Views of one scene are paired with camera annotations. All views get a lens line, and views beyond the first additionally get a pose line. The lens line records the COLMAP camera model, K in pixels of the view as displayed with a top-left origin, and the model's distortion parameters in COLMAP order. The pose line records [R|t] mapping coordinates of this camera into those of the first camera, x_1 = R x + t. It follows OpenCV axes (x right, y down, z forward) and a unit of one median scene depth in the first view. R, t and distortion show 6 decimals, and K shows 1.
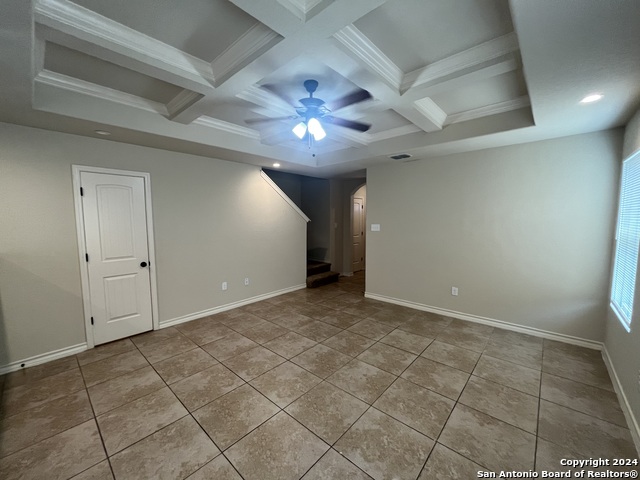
lens RADIAL K [[258.0, 0, 319.2], [0, 258.0, 240.5], [0, 0, 1]] dist [0.000429, -0.000060]
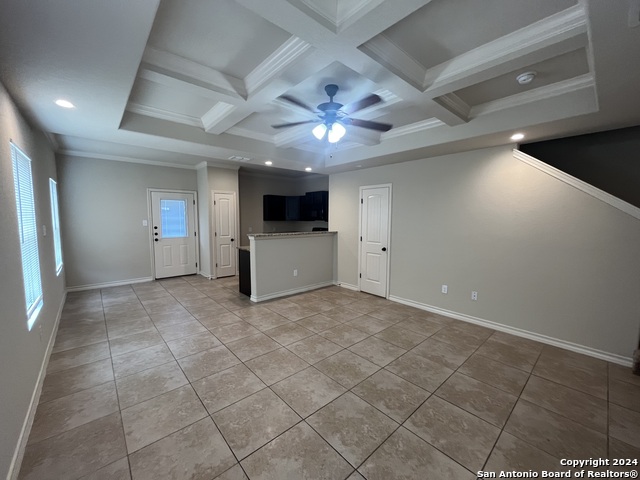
lens RADIAL K [[258.0, 0, 319.2], [0, 258.0, 240.5], [0, 0, 1]] dist [0.000429, -0.000060]
pose [[-0.107763, 0.094696, -0.989656, 0.779668], [-0.092029, 0.990229, 0.104772, -0.072476], [0.989908, 0.102368, -0.097995, 0.813213]]
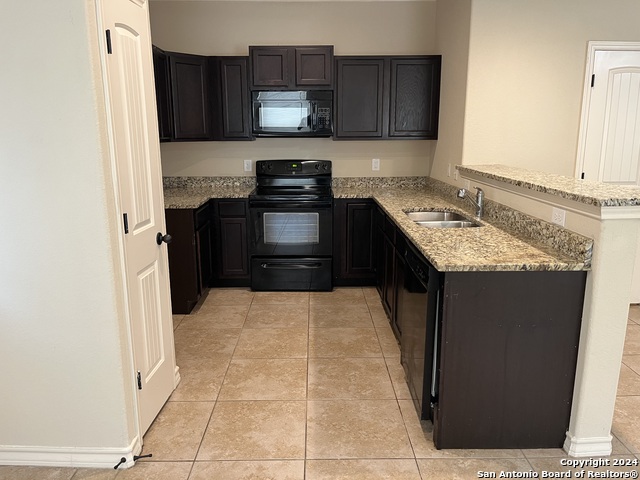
lens RADIAL K [[485.1, 0, 318.1], [0, 485.1, 235.5], [0, 0, 1]] dist [0.079553, -0.123540]
pose [[0.678181, 0.154700, -0.718427, -0.372048], [-0.060218, 0.986003, 0.155473, 0.050096], [0.732423, -0.062177, 0.678005, -0.389374]]
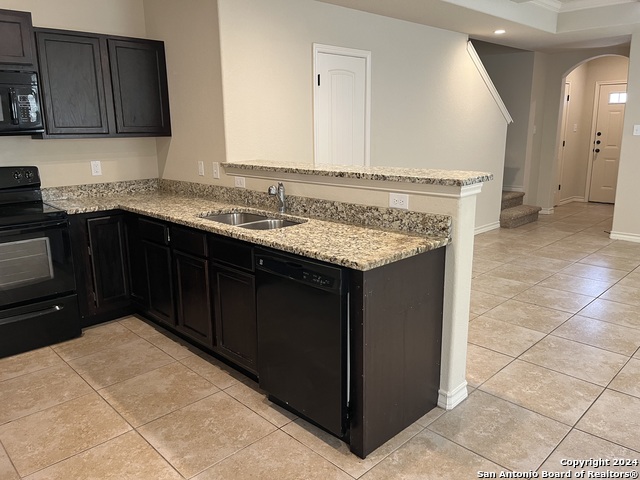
lens RADIAL K [[485.1, 0, 318.1], [0, 485.1, 235.5], [0, 0, 1]] dist [0.079553, -0.123540]
pose [[0.997844, 0.003121, -0.065554, -0.738071], [0.005634, 0.991107, 0.132945, 0.064336], [0.065386, -0.133027, 0.988953, -0.425591]]
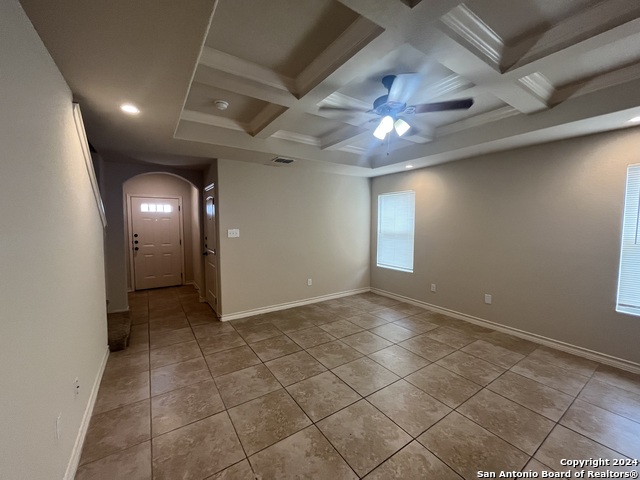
lens RADIAL K [[258.0, 0, 319.2], [0, 258.0, 240.5], [0, 0, 1]] dist [0.000429, -0.000060]
pose [[0.244855, -0.060491, 0.967671, -0.767145], [0.082015, 0.995767, 0.041495, -0.056903], [-0.966085, 0.069203, 0.248780, 0.769894]]
